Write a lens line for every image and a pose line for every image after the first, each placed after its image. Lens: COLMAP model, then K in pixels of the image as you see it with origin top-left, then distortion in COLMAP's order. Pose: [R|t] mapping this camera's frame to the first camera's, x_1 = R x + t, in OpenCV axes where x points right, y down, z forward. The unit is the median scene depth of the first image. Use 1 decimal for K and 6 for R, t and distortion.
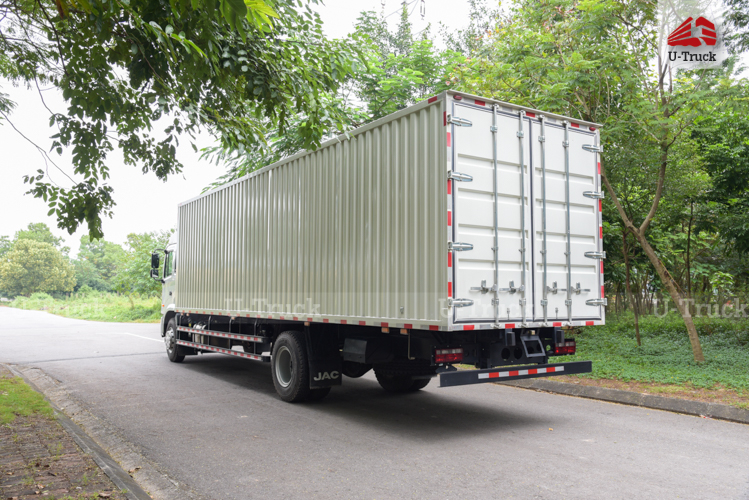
lens RADIAL K [[647.4, 0, 376.5], [0, 647.4, 249.4], [0, 0, 1]] dist [0.012183, 0.007086]
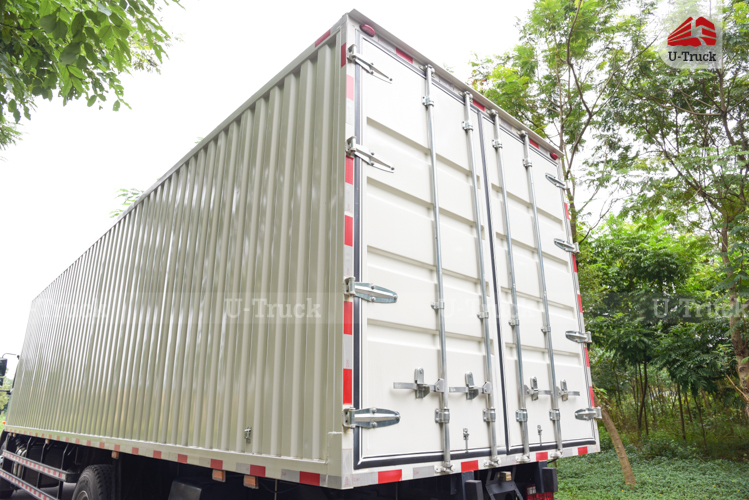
lens RADIAL K [[520.1, 0, 373.0], [0, 520.1, 252.0], [0, 0, 1]] dist [-0.106056, 0.010770]
pose [[0.987099, 0.040480, 0.154908, 0.067346], [-0.002134, 0.970753, -0.240070, 0.052841], [-0.160095, 0.236643, 0.958316, 0.595636]]
